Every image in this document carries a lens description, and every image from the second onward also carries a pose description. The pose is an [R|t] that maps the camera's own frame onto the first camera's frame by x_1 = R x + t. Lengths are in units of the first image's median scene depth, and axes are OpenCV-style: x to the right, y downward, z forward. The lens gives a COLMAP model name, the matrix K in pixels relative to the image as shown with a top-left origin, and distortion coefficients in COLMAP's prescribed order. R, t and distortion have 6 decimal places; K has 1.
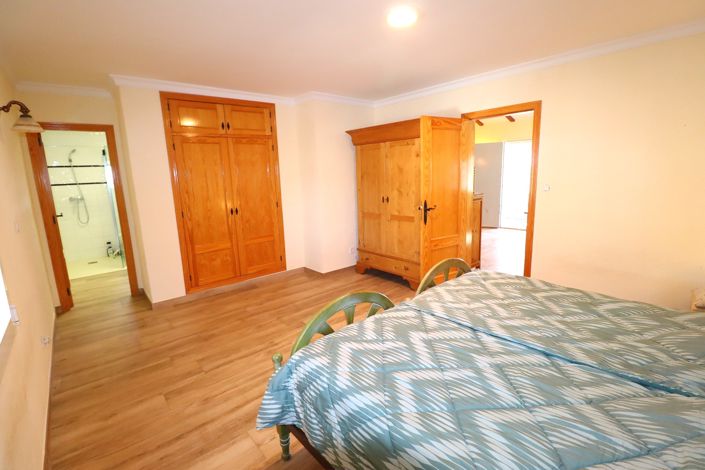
lens RADIAL K [[327.4, 0, 356.9], [0, 327.4, 232.3], [0, 0, 1]] dist [0.001104, -0.013790]
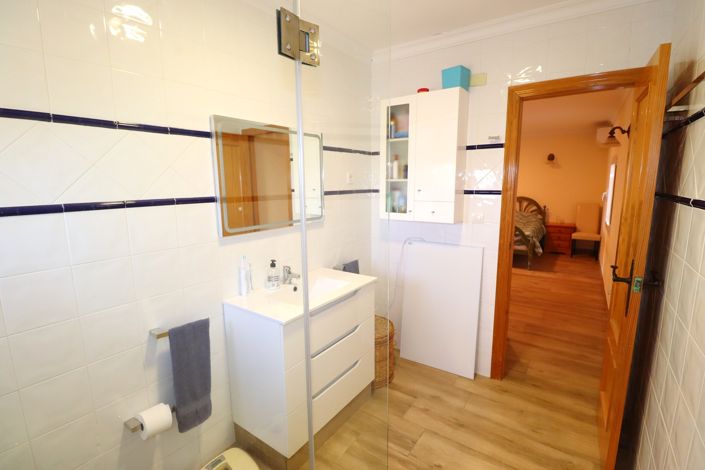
lens RADIAL K [[327.4, 0, 356.9], [0, 327.4, 232.3], [0, 0, 1]] dist [0.001104, -0.013790]
pose [[-0.244368, -0.118546, 0.962409, -1.518748], [0.191699, 0.967005, 0.167786, -0.274387], [-0.950545, 0.225494, -0.213580, 1.719361]]
